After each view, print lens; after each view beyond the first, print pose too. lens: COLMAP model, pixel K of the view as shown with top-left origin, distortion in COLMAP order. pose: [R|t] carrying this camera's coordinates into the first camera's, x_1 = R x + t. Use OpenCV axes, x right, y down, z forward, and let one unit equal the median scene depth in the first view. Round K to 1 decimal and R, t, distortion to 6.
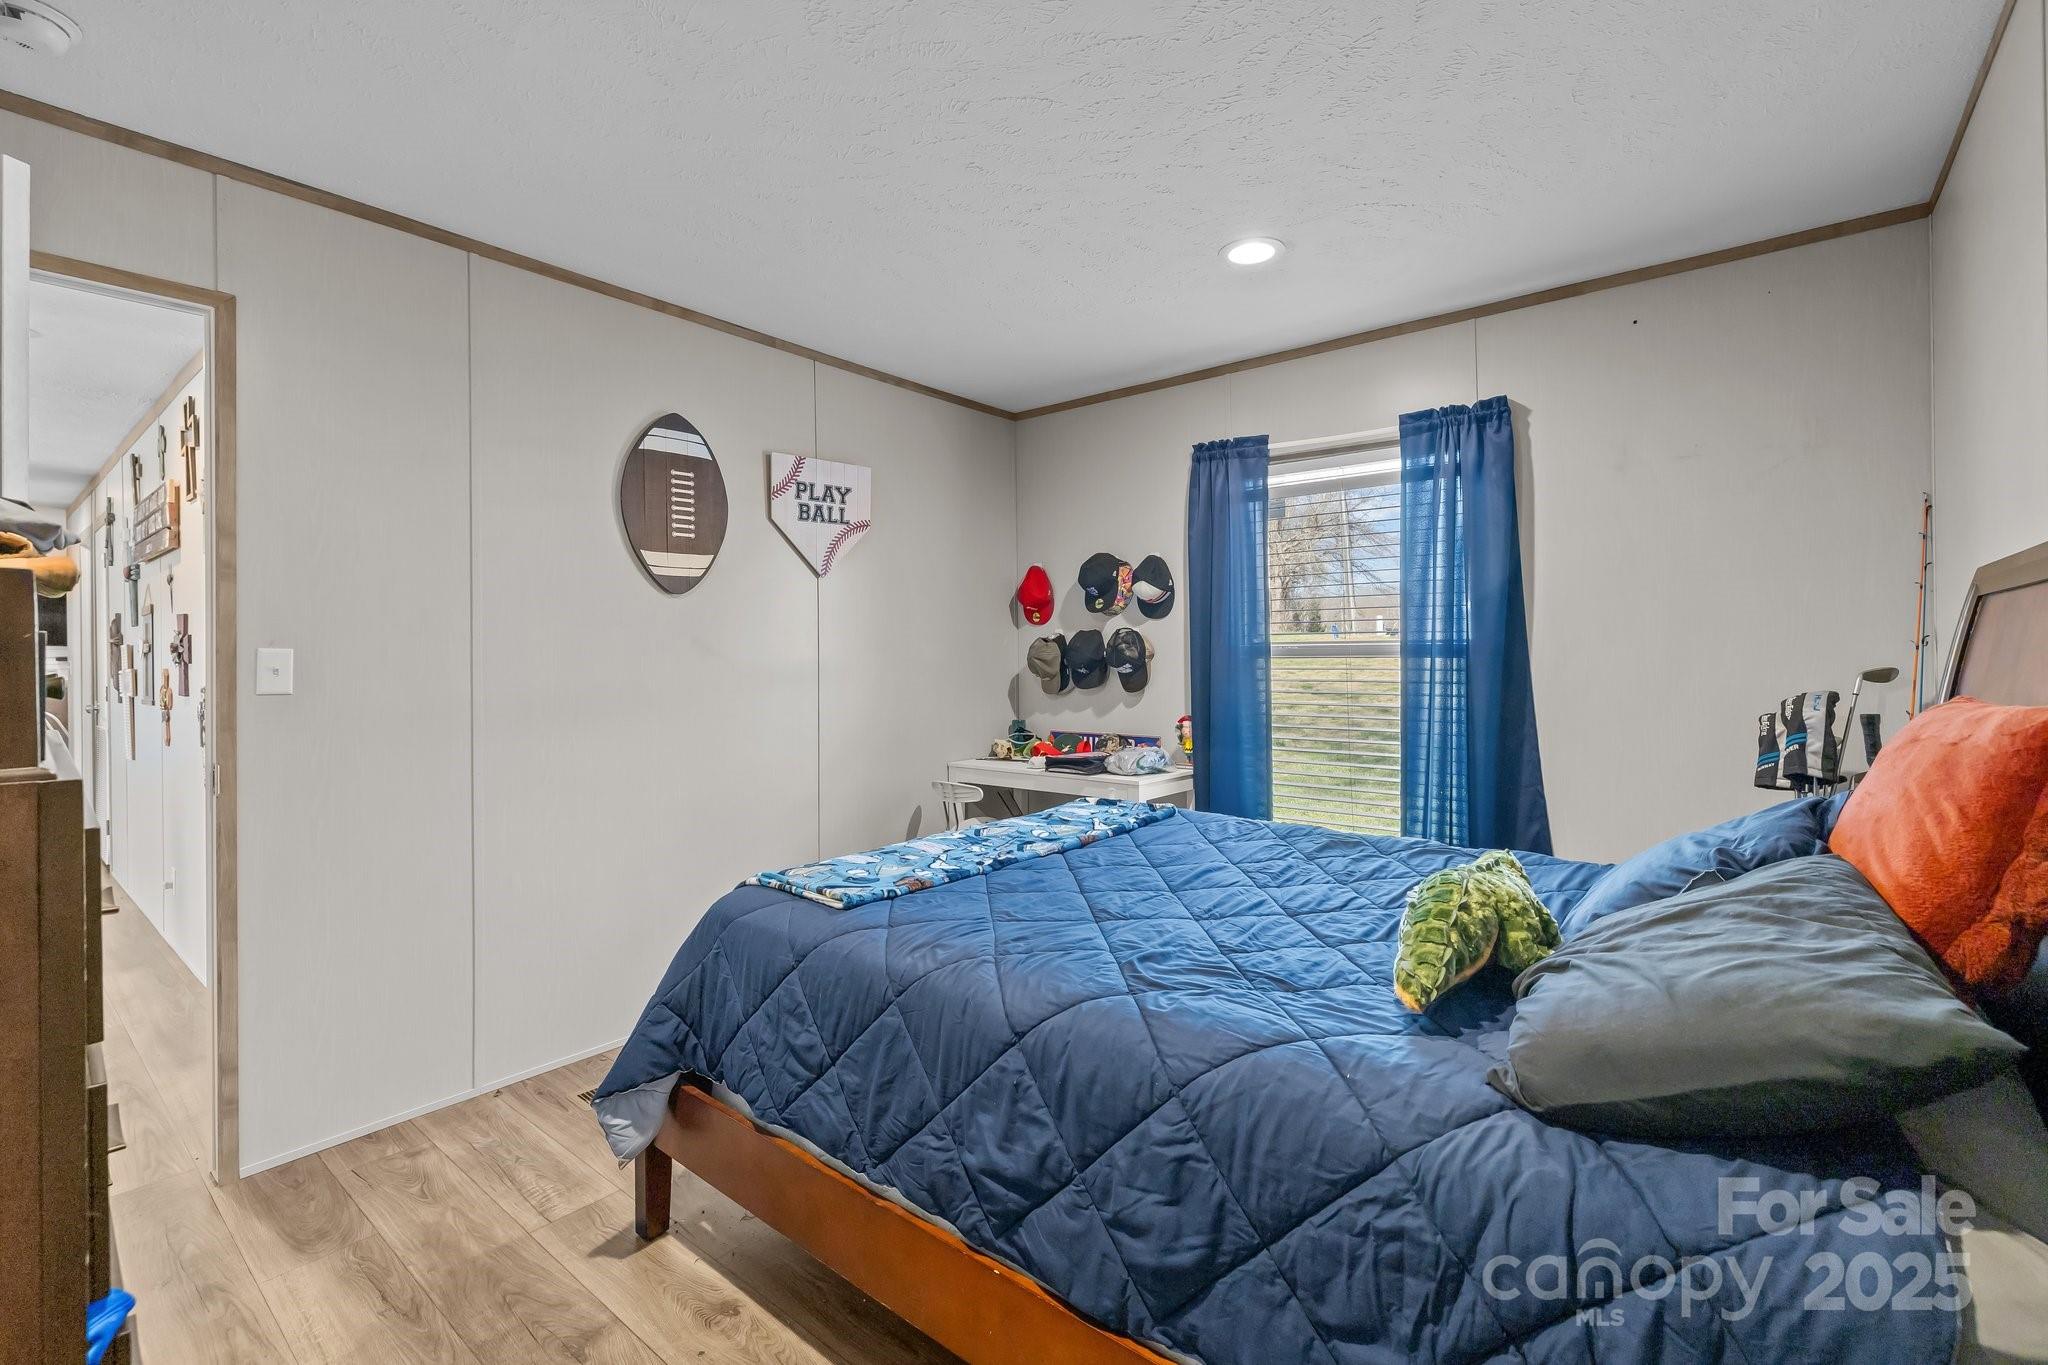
lens RADIAL K [[869.8, 0, 1023.1], [0, 869.8, 667.1], [0, 0, 1]] dist [-0.000927, -0.000659]
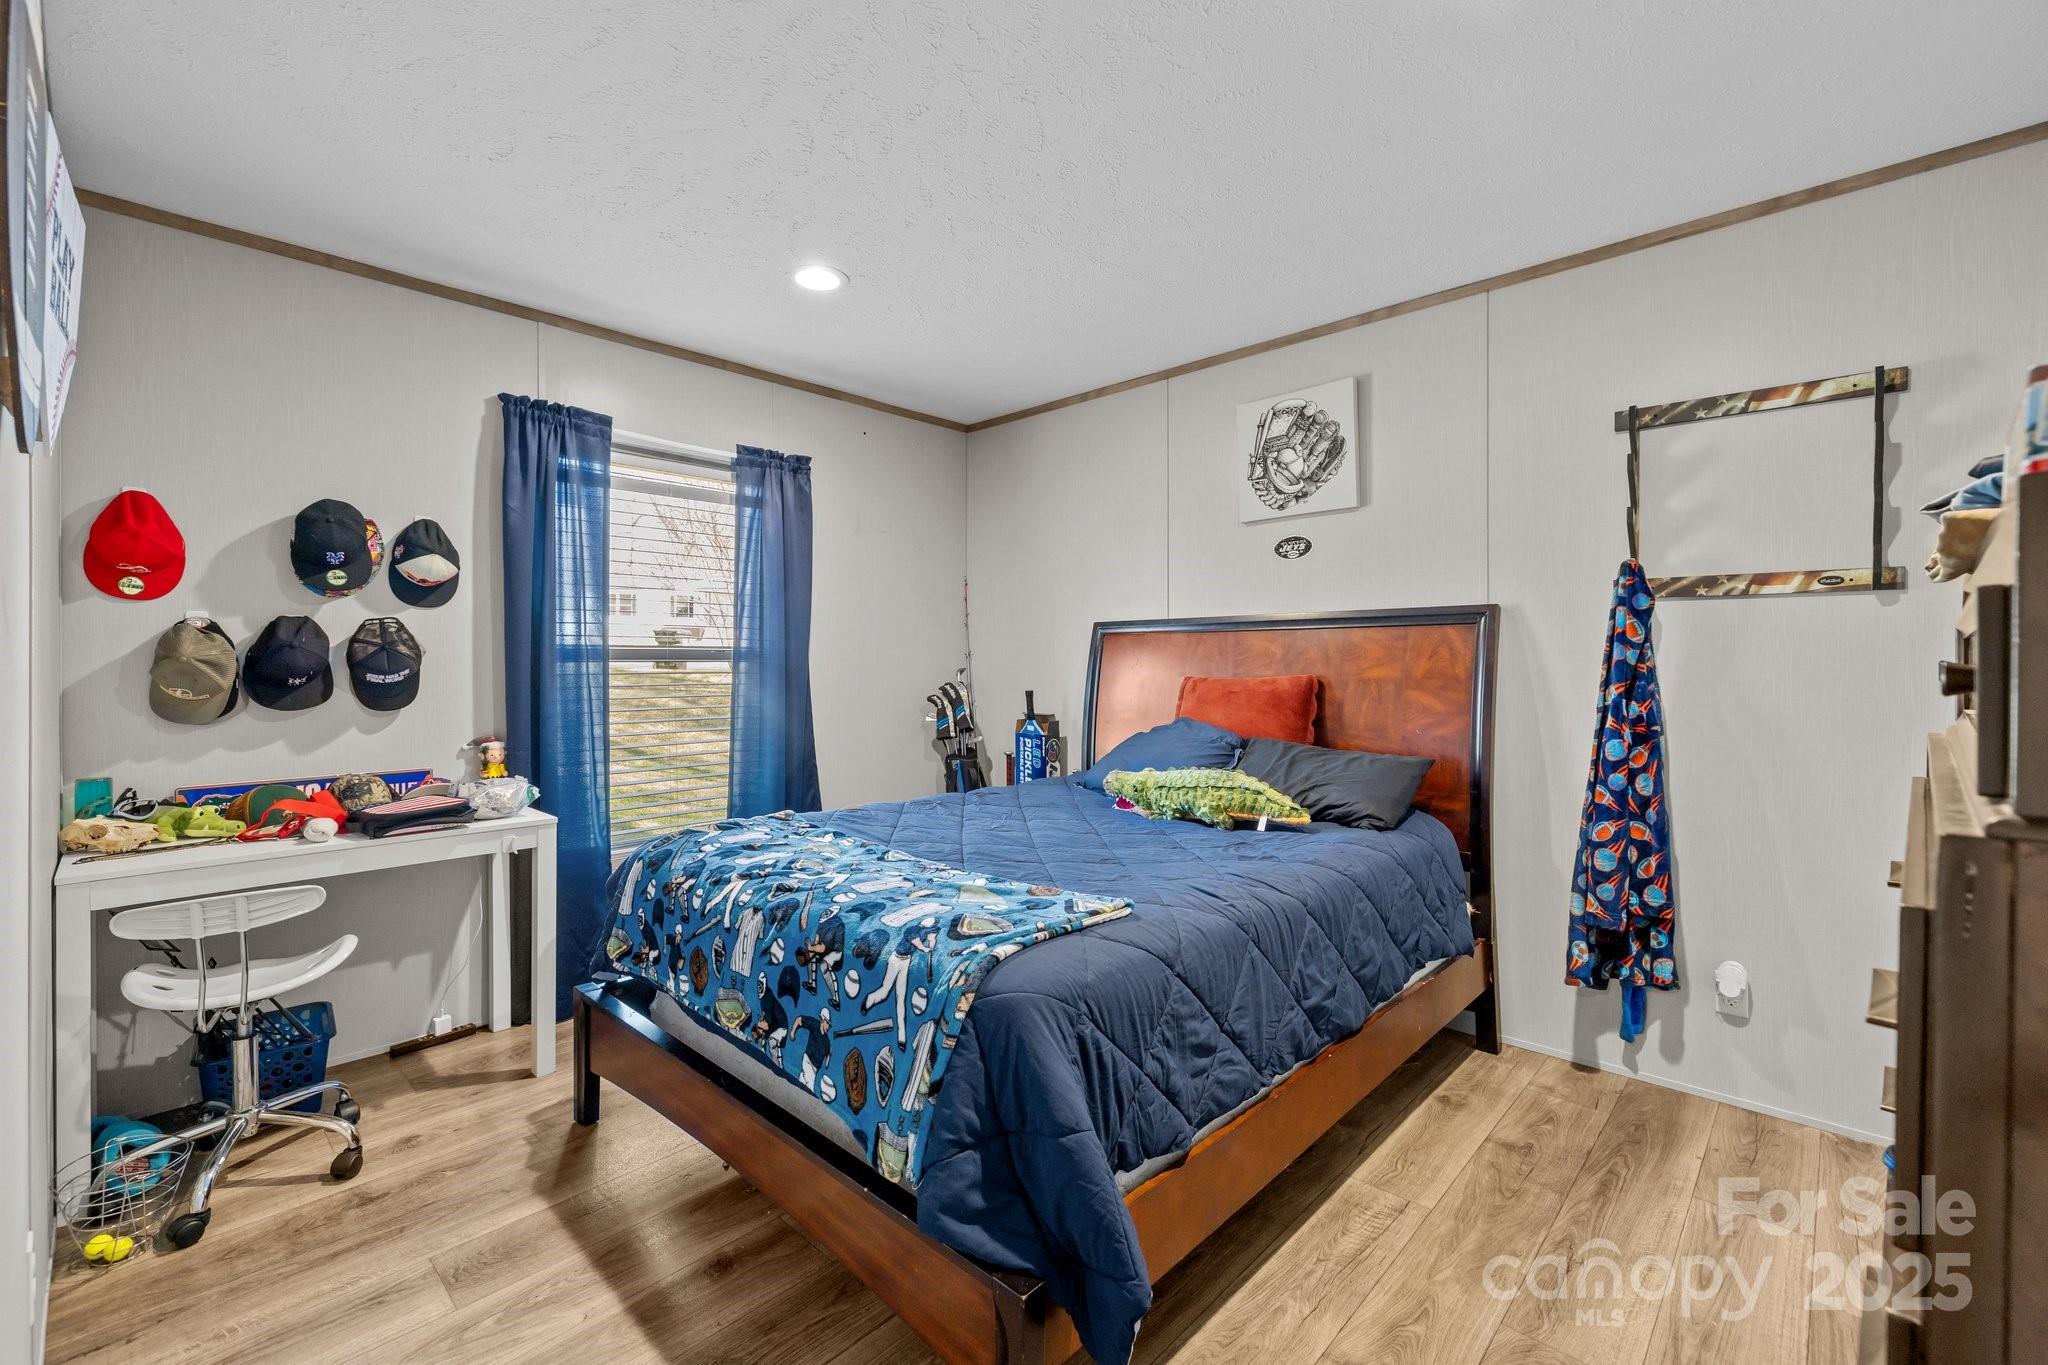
lens RADIAL K [[869.8, 0, 1020.1], [0, 869.8, 671.0], [0, 0, 1]] dist [-0.000927, -0.000659]
pose [[0.105408, -0.011630, 0.994361, -0.554221], [0.000791, 0.999932, 0.011611, -0.010621], [-0.994429, -0.000438, 0.105410, 0.453265]]
